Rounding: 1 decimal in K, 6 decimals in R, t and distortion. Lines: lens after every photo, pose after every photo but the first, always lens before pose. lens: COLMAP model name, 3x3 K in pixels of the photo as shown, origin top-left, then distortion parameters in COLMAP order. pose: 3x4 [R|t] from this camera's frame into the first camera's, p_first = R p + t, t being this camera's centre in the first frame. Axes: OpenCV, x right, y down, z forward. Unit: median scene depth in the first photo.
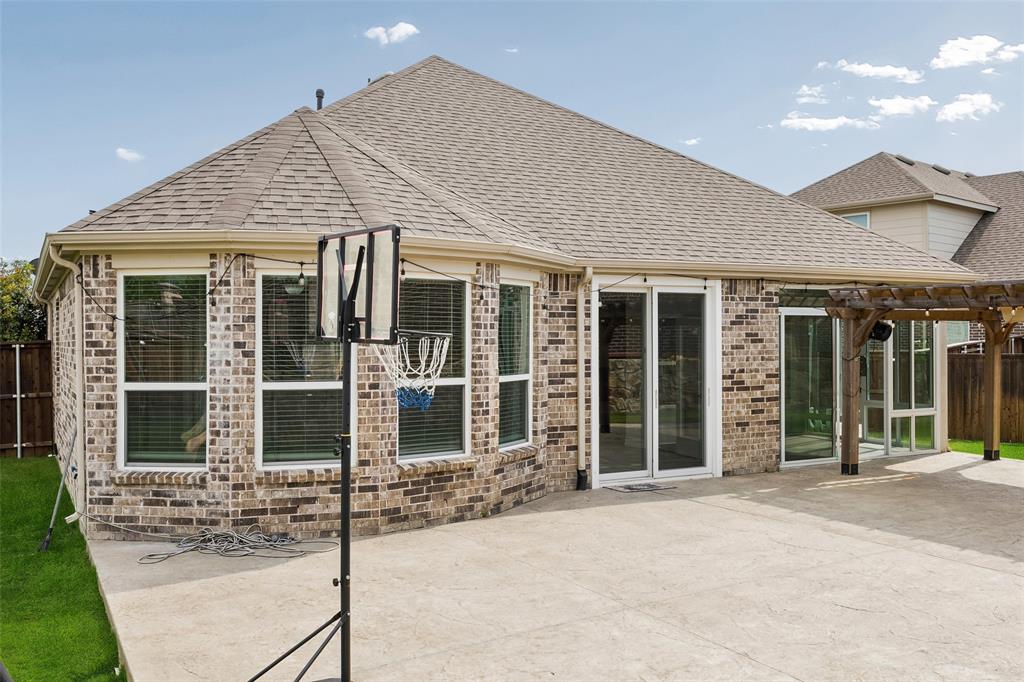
lens RADIAL K [[947.2, 0, 512.1], [0, 947.2, 342.6], [0, 0, 1]] dist [0.012040, 0.000000]
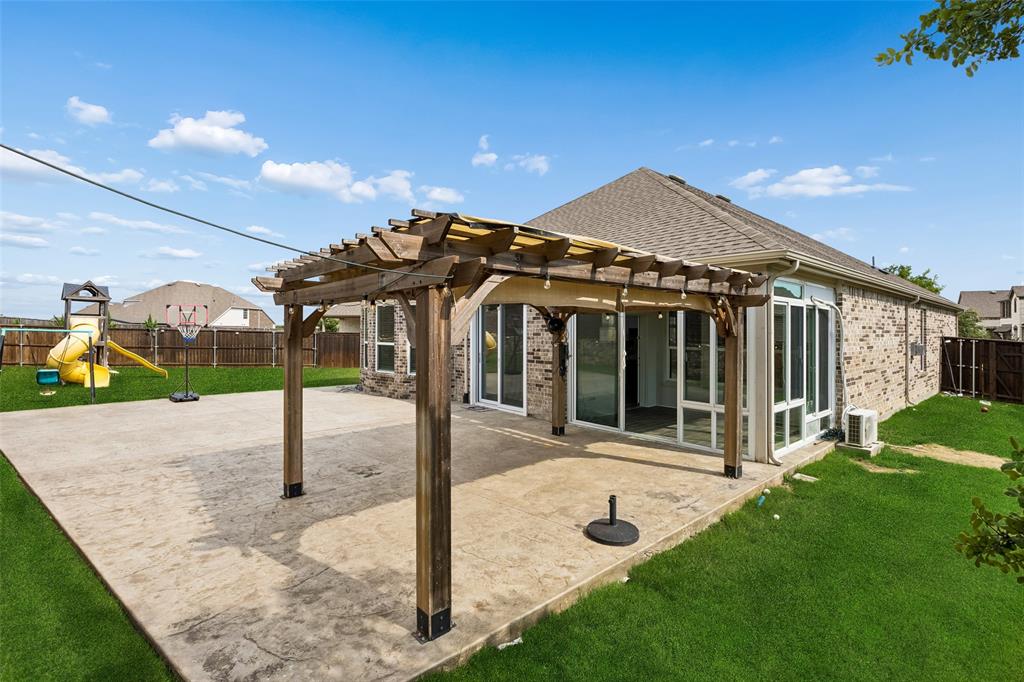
lens RADIAL K [[461.1, 0, 512.8], [0, 461.1, 331.1], [0, 0, 1]] dist [-0.004390, -0.000251]
pose [[0.203220, 0.009074, -0.979091, 0.953092], [-0.008519, 0.999936, 0.007499, -0.005517], [0.979096, 0.006817, 0.203284, 0.812261]]
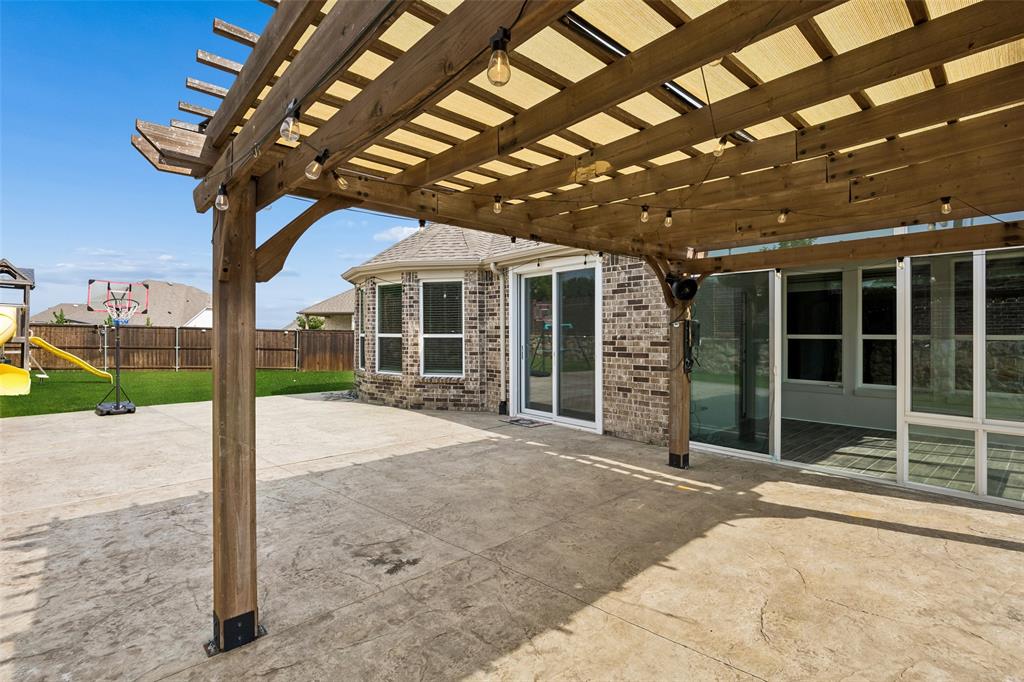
lens RADIAL K [[478.8, 0, 512.4], [0, 478.8, 336.8], [0, 0, 1]] dist [-0.005082, -0.001059]
pose [[0.218268, 0.012113, -0.975814, 0.724301], [-0.005151, 0.999923, 0.011261, 0.023711], [0.975875, 0.002569, 0.218314, 0.770969]]
